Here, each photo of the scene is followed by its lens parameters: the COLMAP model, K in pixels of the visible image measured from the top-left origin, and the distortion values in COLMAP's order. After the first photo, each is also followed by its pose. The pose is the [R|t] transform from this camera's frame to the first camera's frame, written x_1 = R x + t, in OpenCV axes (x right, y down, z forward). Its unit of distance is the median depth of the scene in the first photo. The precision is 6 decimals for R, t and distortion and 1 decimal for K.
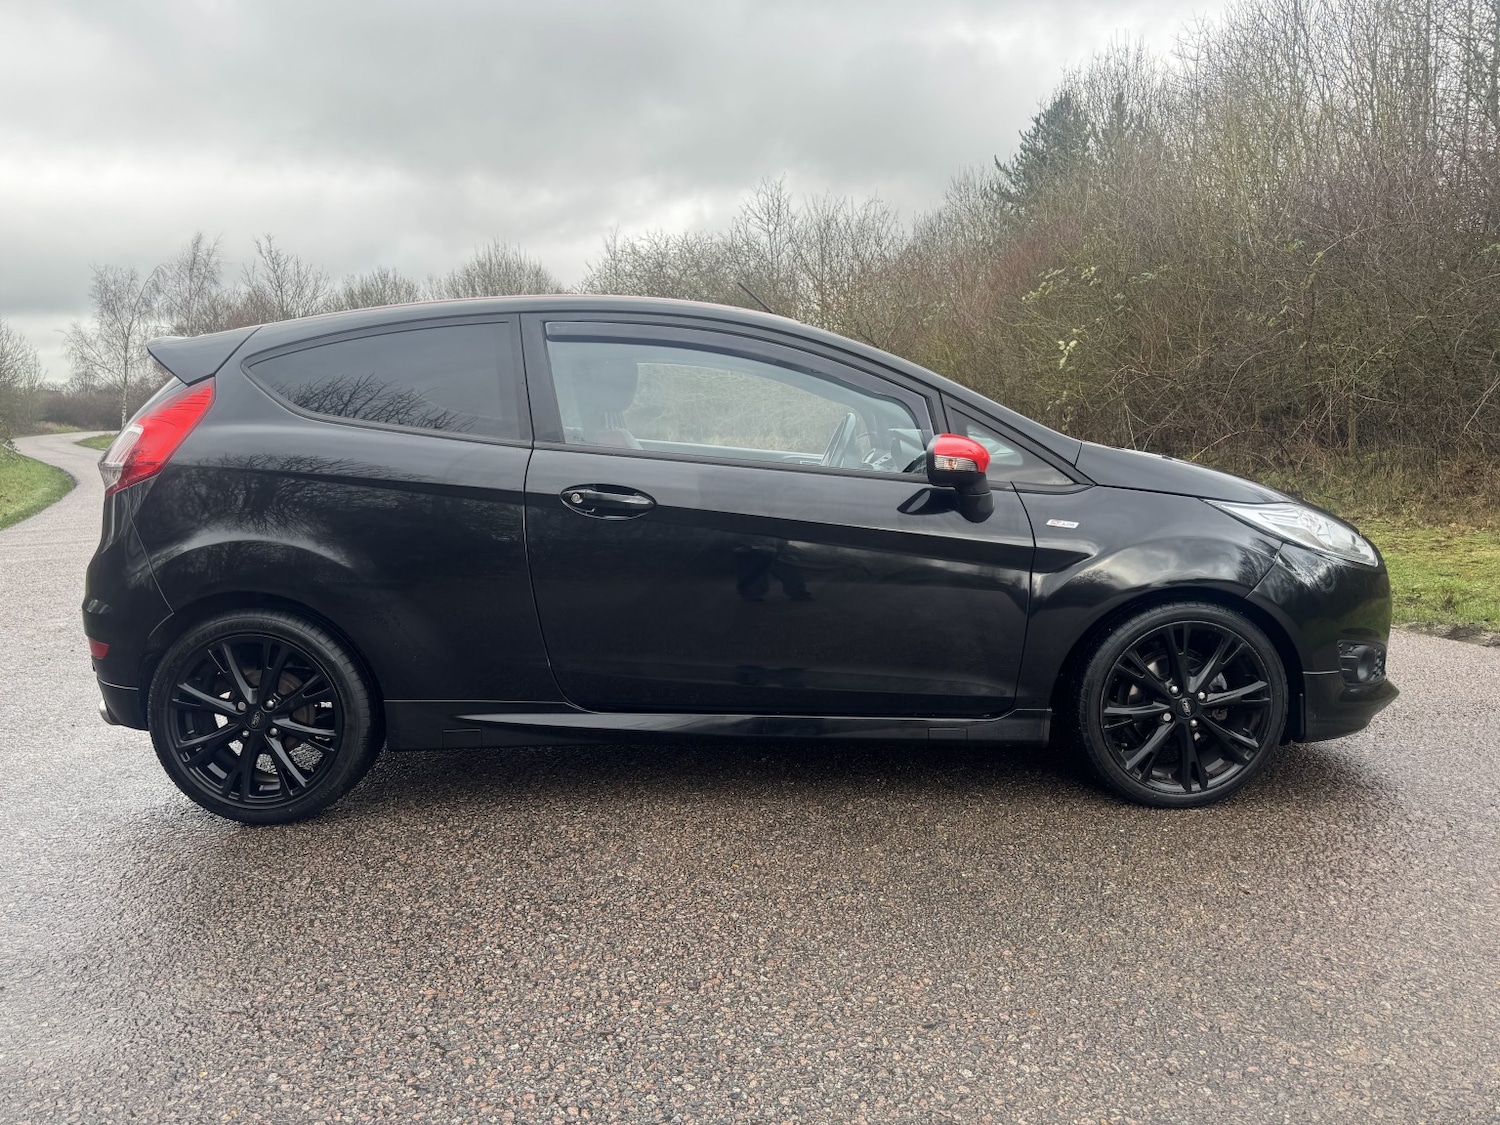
lens RADIAL K [[1042.6, 0, 743.5], [0, 1042.6, 559.3], [0, 0, 1]] dist [0.018689, -0.025039]
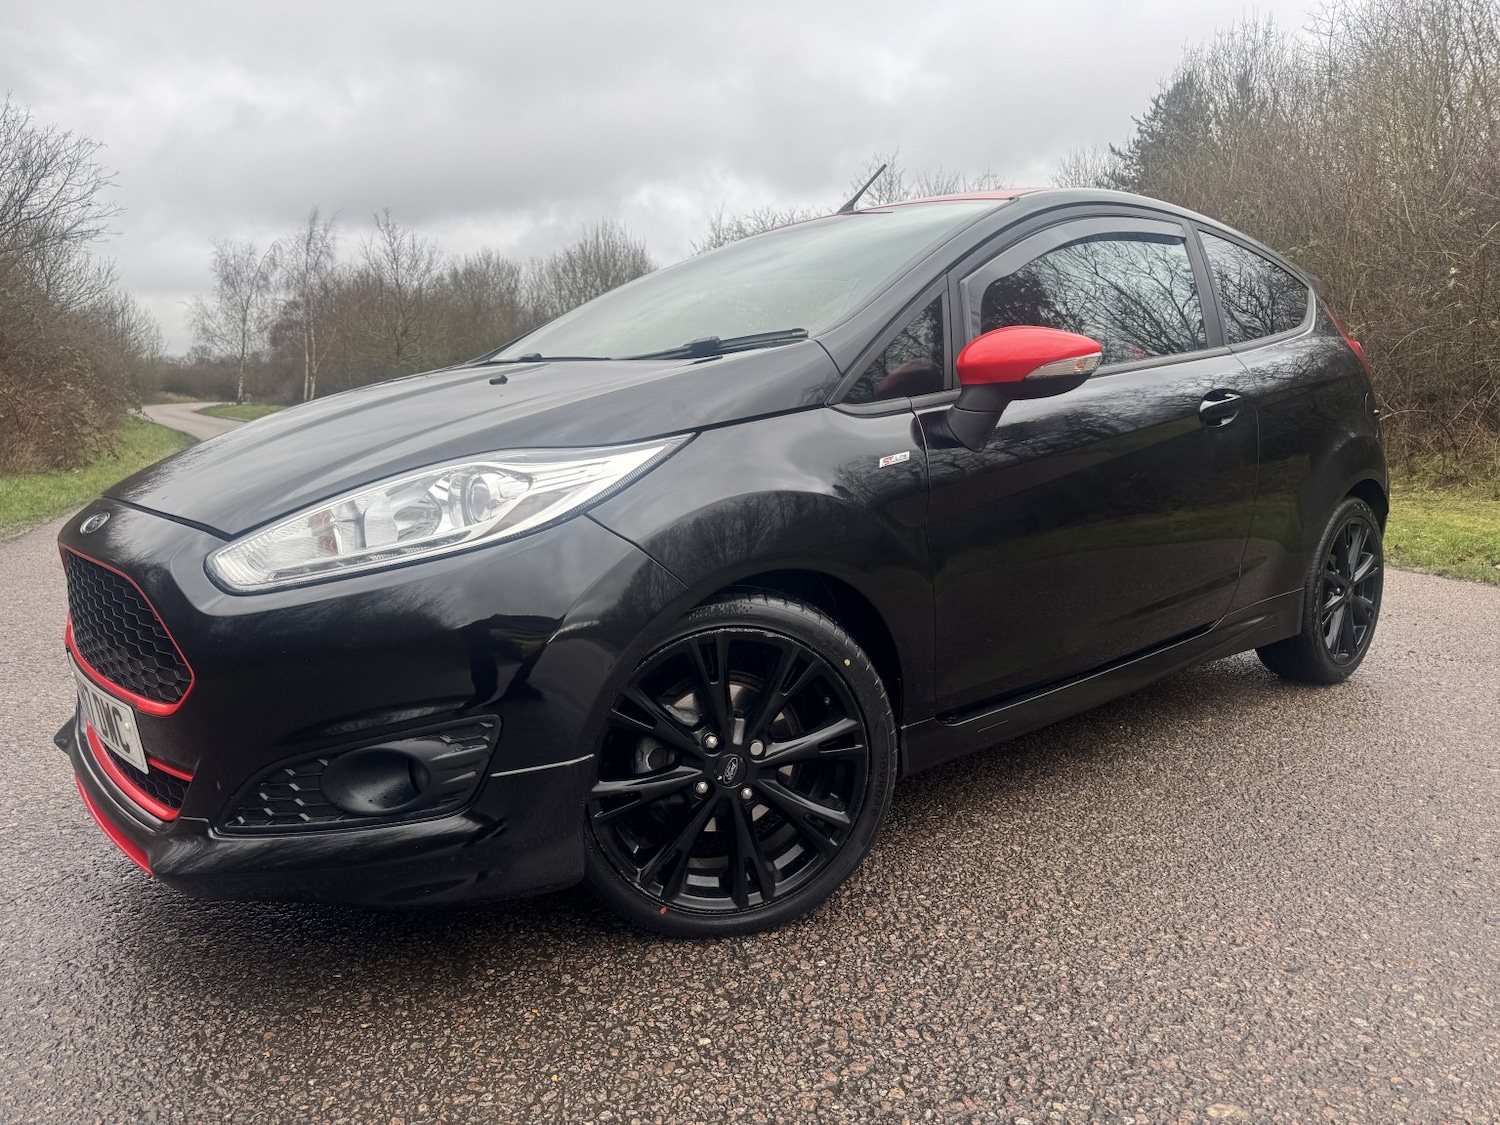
lens RADIAL K [[1038.7, 0, 750.0], [0, 1038.7, 562.5], [0, 0, 1]] dist [0.019604, -0.019986]
pose [[0.996917, 0.032769, -0.071288, -0.217058], [-0.031713, 0.999371, 0.015892, 0.101117], [0.071764, -0.013583, 0.997329, 0.094839]]
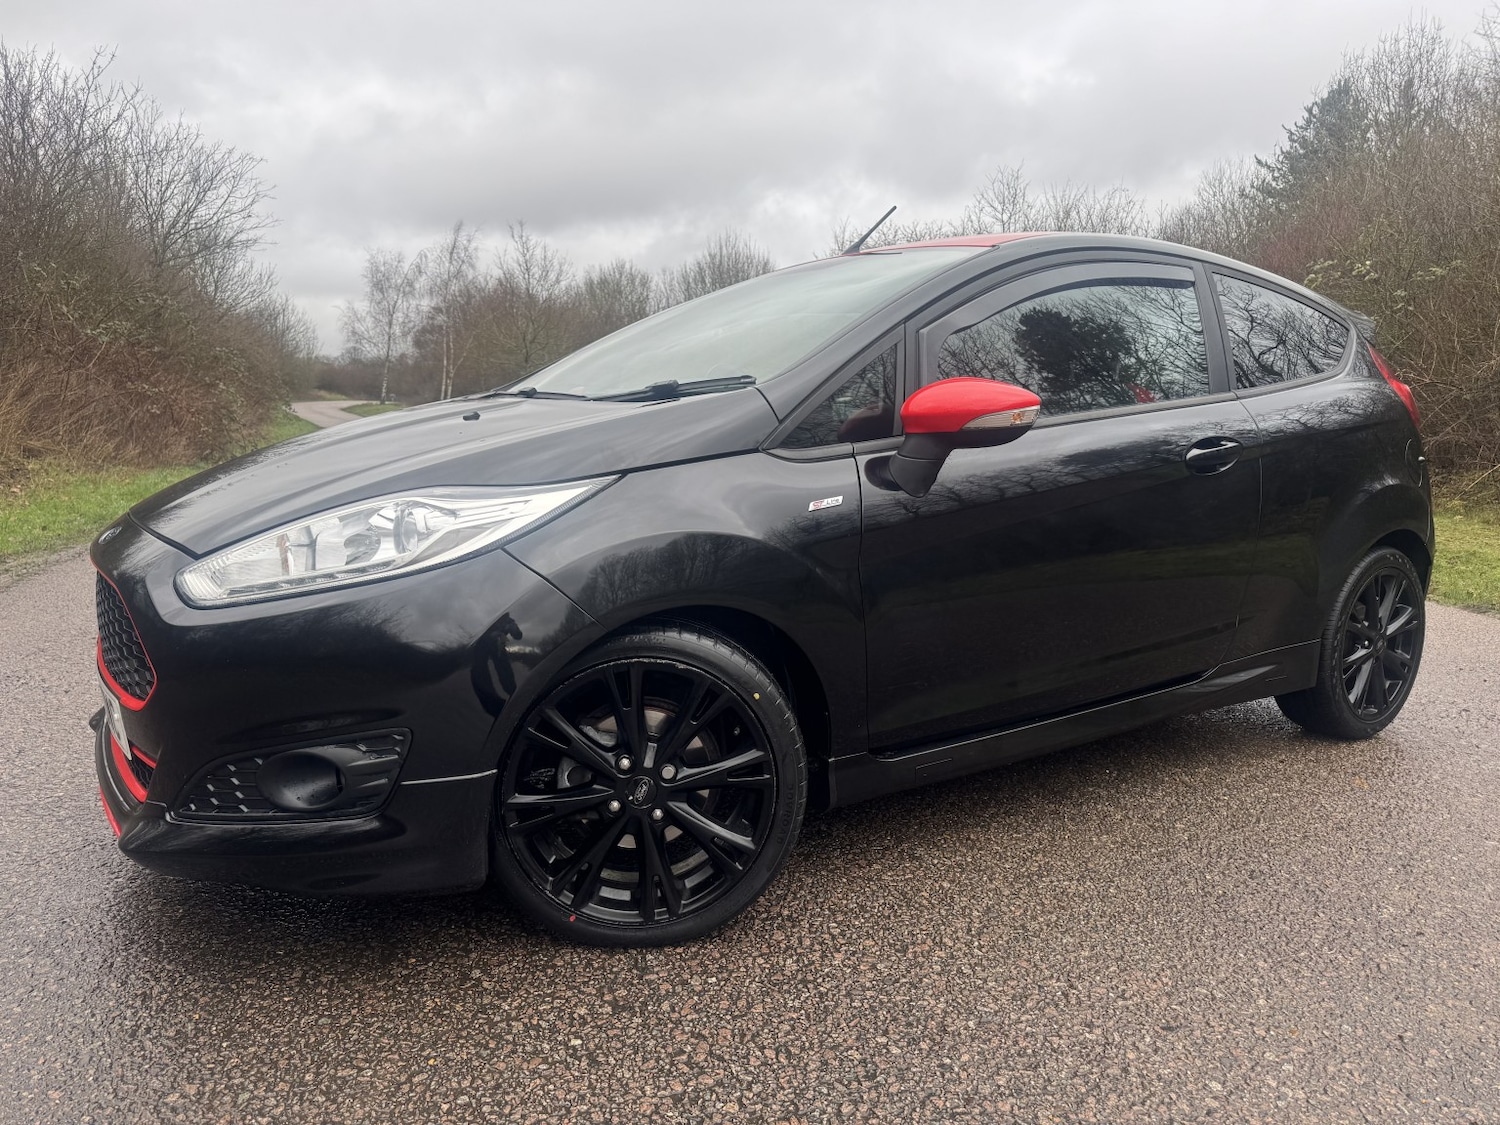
lens RADIAL K [[1038.7, 0, 750.0], [0, 1038.7, 562.5], [0, 0, 1]] dist [0.019604, -0.019986]
pose [[0.979645, 0.074853, -0.186259, -0.033701], [-0.073560, 0.997195, 0.013850, 0.064684], [0.186773, 0.000133, 0.982403, 0.063984]]
